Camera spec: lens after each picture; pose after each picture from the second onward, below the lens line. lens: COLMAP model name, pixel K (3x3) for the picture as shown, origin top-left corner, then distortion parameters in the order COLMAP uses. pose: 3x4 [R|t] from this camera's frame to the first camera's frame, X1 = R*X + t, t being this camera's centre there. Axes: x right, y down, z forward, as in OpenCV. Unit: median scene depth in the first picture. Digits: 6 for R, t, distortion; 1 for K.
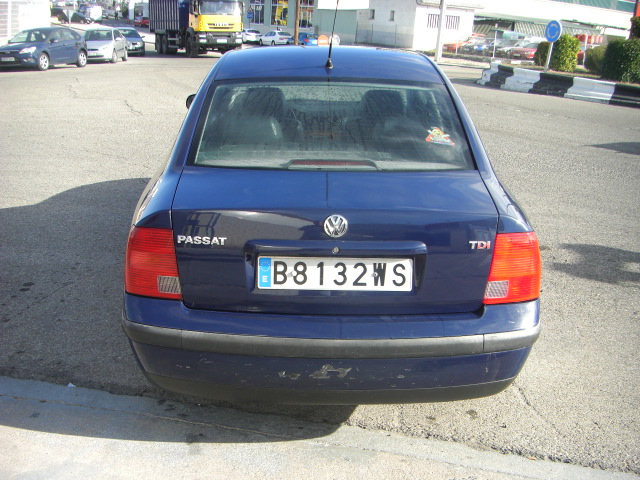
lens RADIAL K [[718.7, 0, 299.3], [0, 718.7, 306.0], [0, 0, 1]] dist [-0.154270, 0.036803]
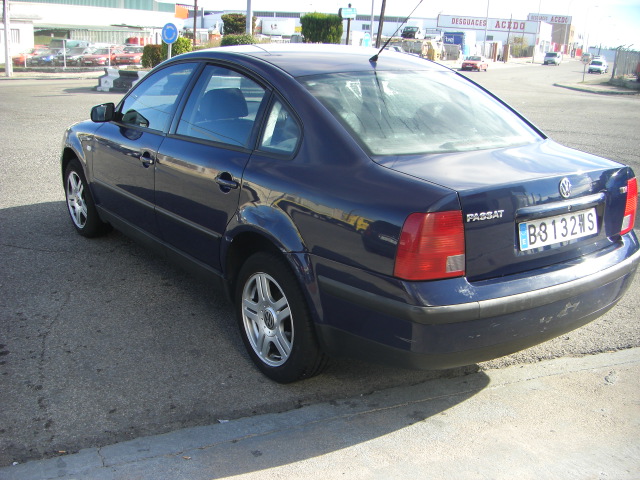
lens RADIAL K [[718.7, 0, 299.3], [0, 718.7, 306.0], [0, 0, 1]] dist [-0.154270, 0.036803]
pose [[0.826453, -0.215029, 0.520324, -0.109933], [0.220606, 0.973970, 0.052105, -0.008740], [-0.517985, 0.071724, 0.852378, 0.026563]]
